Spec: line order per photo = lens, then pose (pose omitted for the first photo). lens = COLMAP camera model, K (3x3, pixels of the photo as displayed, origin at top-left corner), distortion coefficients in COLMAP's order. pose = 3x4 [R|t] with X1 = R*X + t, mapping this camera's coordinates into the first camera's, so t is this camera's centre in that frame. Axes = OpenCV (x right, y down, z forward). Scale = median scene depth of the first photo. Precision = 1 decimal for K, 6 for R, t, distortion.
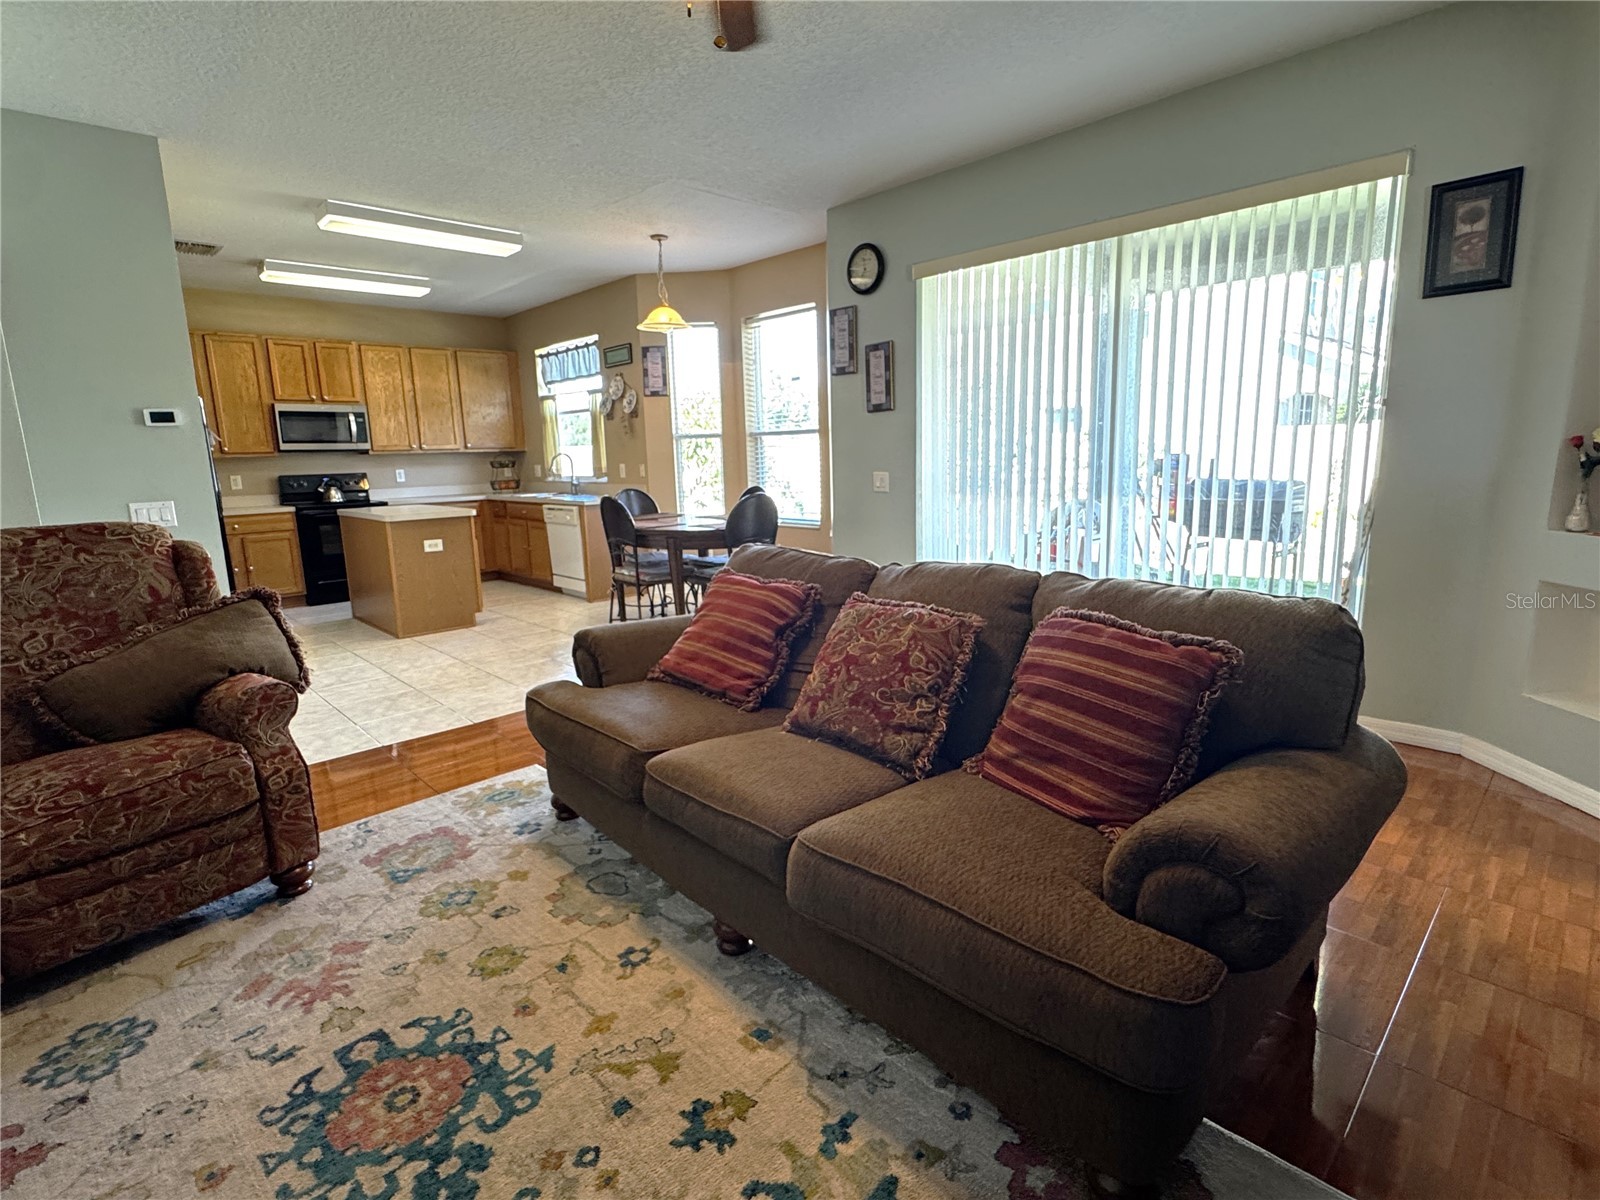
lens RADIAL K [[809.4, 0, 803.2], [0, 809.4, 600.5], [0, 0, 1]] dist [-0.001034, -0.000569]
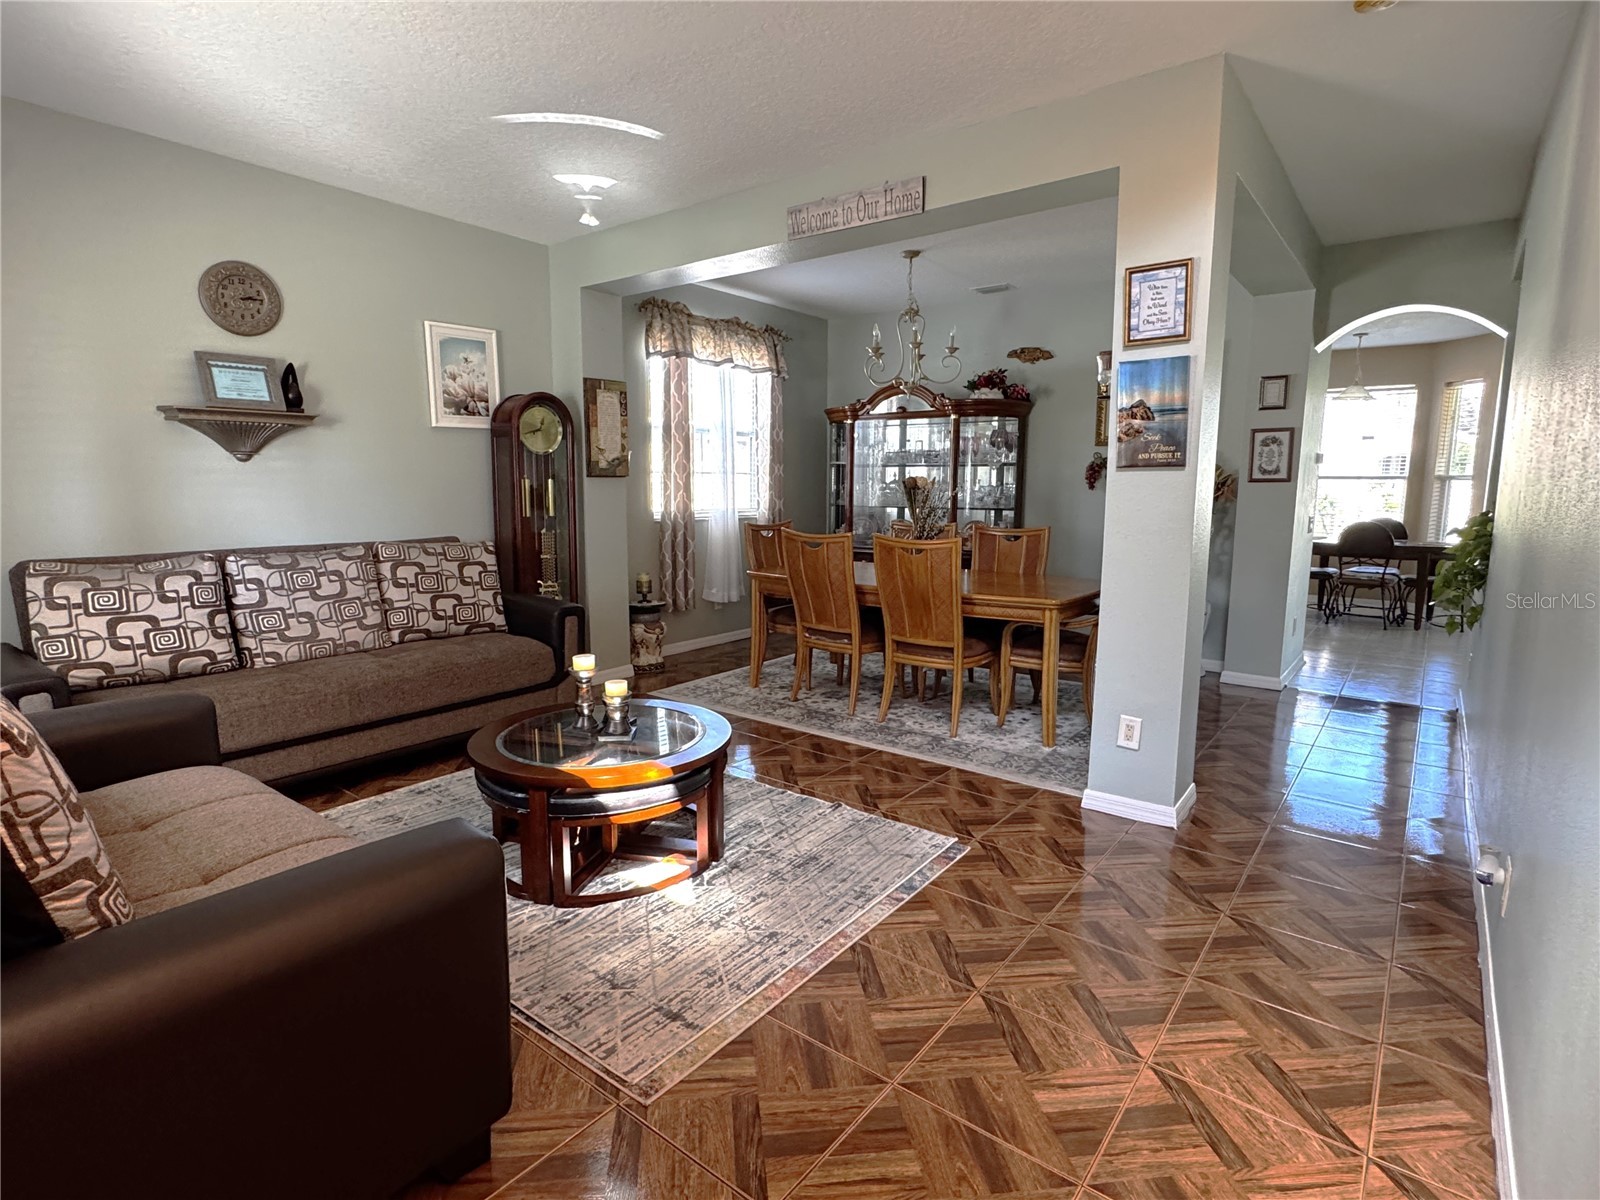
lens RADIAL K [[809.4, 0, 800.6], [0, 809.4, 598.3], [0, 0, 1]] dist [-0.001034, -0.000569]
pose [[0.144065, 0.167639, -0.975265, 0.926679], [-0.188779, 0.972103, 0.139209, -0.022621], [0.971395, 0.164054, 0.171692, -0.070669]]
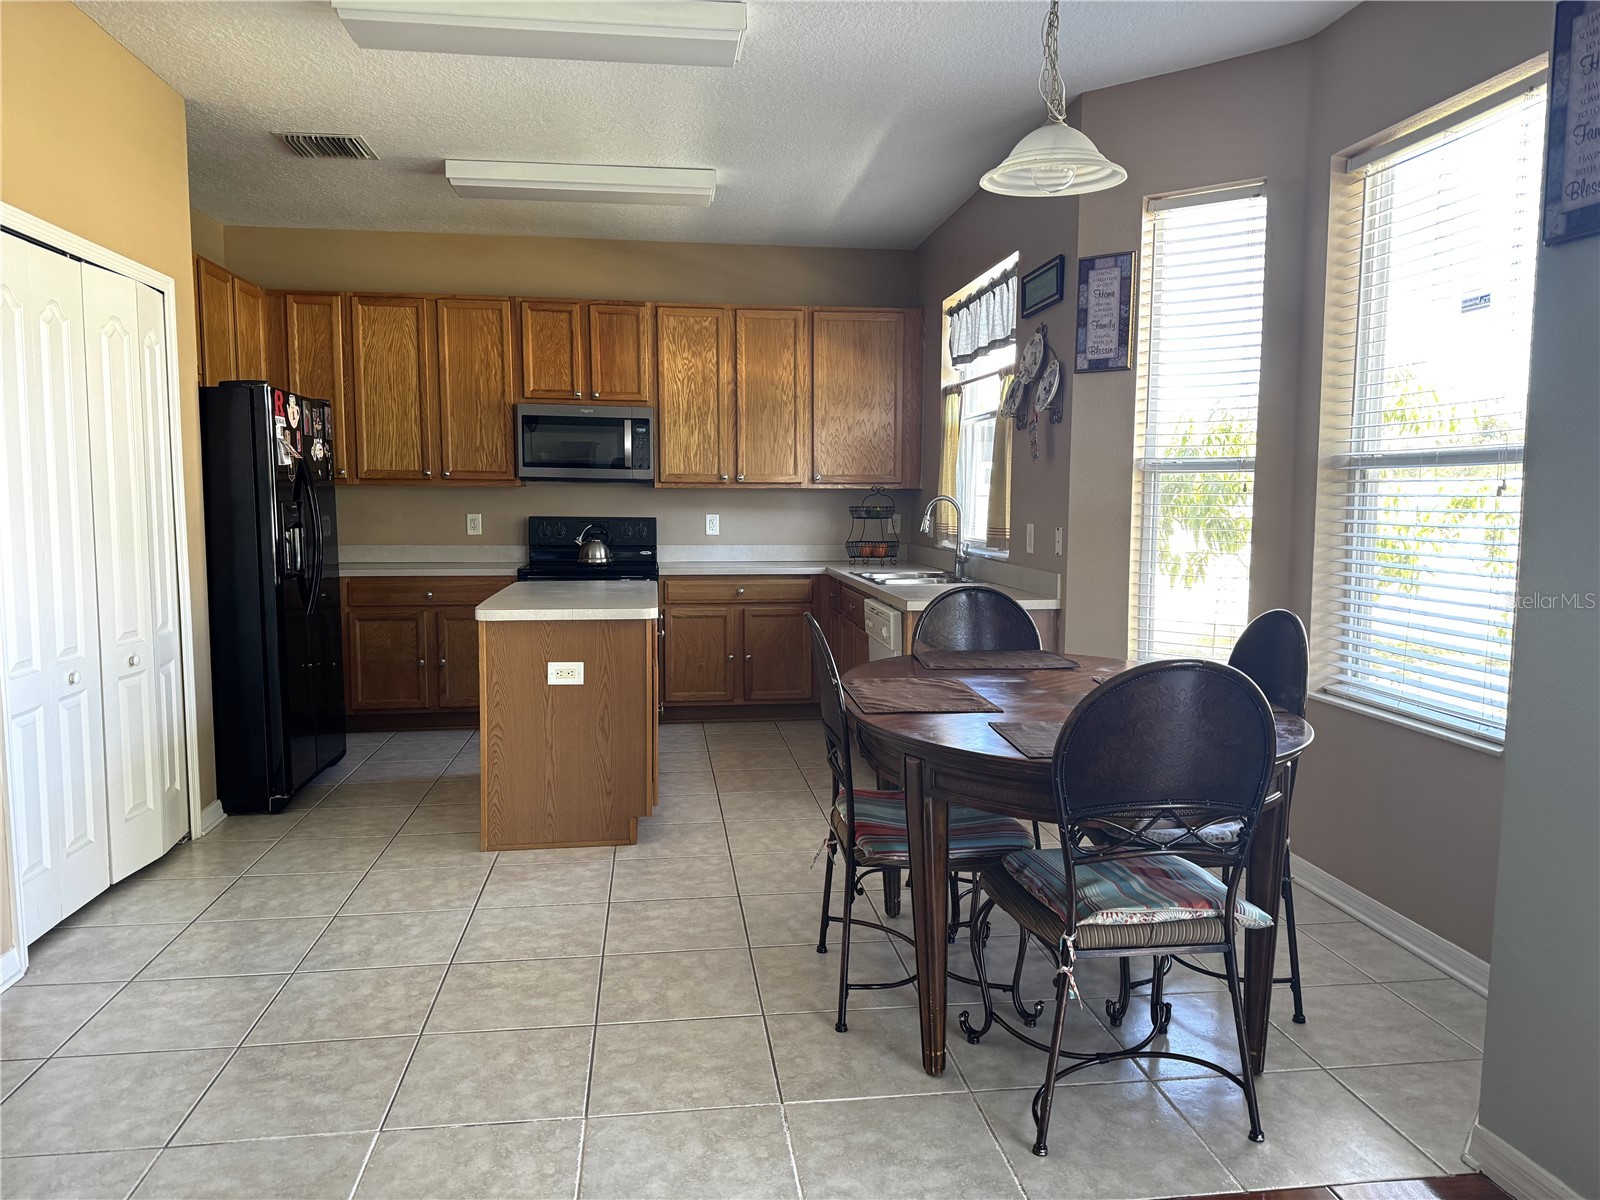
lens RADIAL K [[1132.3, 0, 798.8], [0, 1132.3, 603.1], [0, 0, 1]] dist [0.019187, -0.003292]
pose [[0.806635, 0.086853, -0.584633, 0.046930], [-0.135008, 0.990069, -0.039190, -0.082307], [0.575424, 0.110543, 0.810350, 0.414972]]
